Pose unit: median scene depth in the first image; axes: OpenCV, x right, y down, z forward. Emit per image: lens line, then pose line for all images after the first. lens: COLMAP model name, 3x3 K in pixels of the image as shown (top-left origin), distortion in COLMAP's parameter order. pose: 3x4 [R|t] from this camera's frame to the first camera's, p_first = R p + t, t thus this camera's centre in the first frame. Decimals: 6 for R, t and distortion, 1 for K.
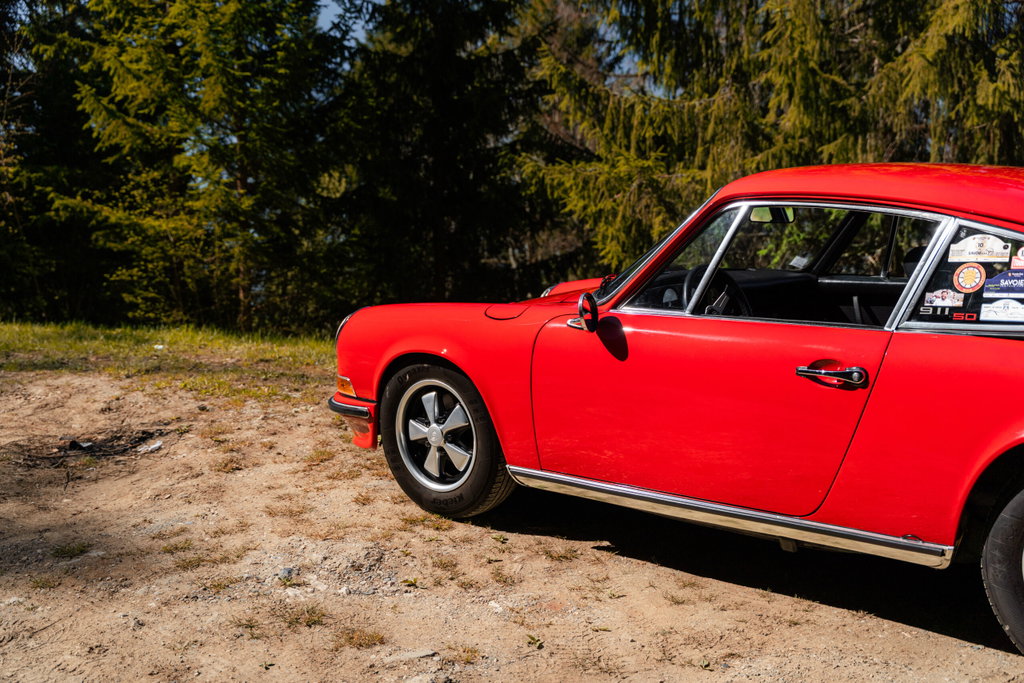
lens RADIAL K [[1091.0, 0, 512.0], [0, 1091.0, 341.5], [0, 0, 1]] dist [-0.002353, -0.018389]
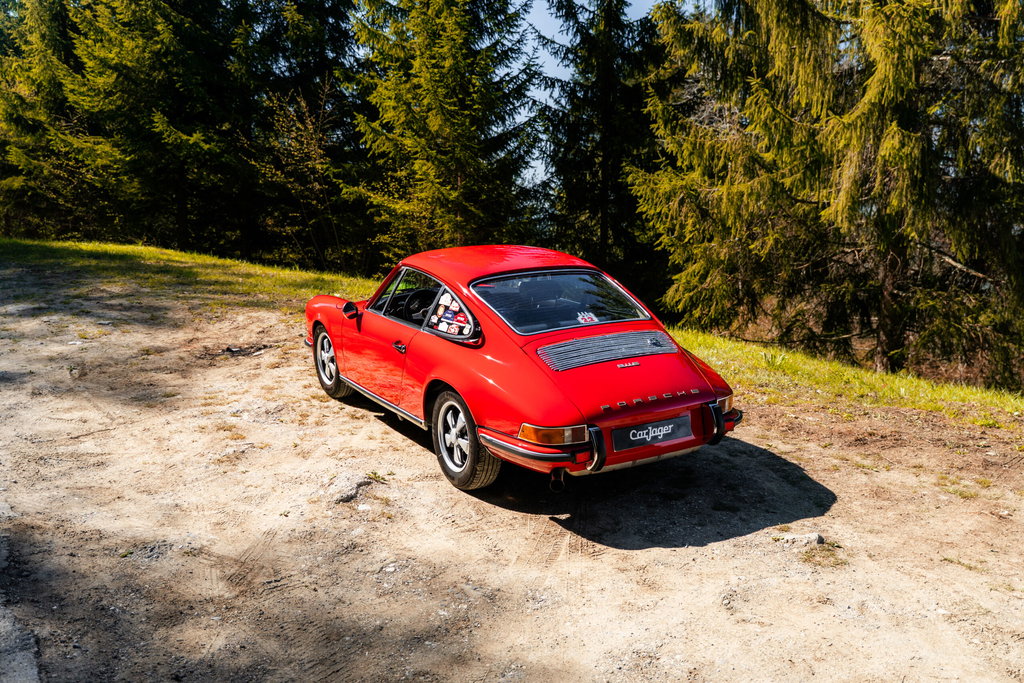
lens RADIAL K [[895.1, 0, 512.0], [0, 895.1, 341.5], [0, 0, 1]] dist [-0.002996, -0.000121]
pose [[0.949733, 0.076201, -0.303646, 0.214623], [-0.054140, 0.995289, 0.080434, -0.029146], [0.308344, -0.059951, 0.949384, -0.148994]]
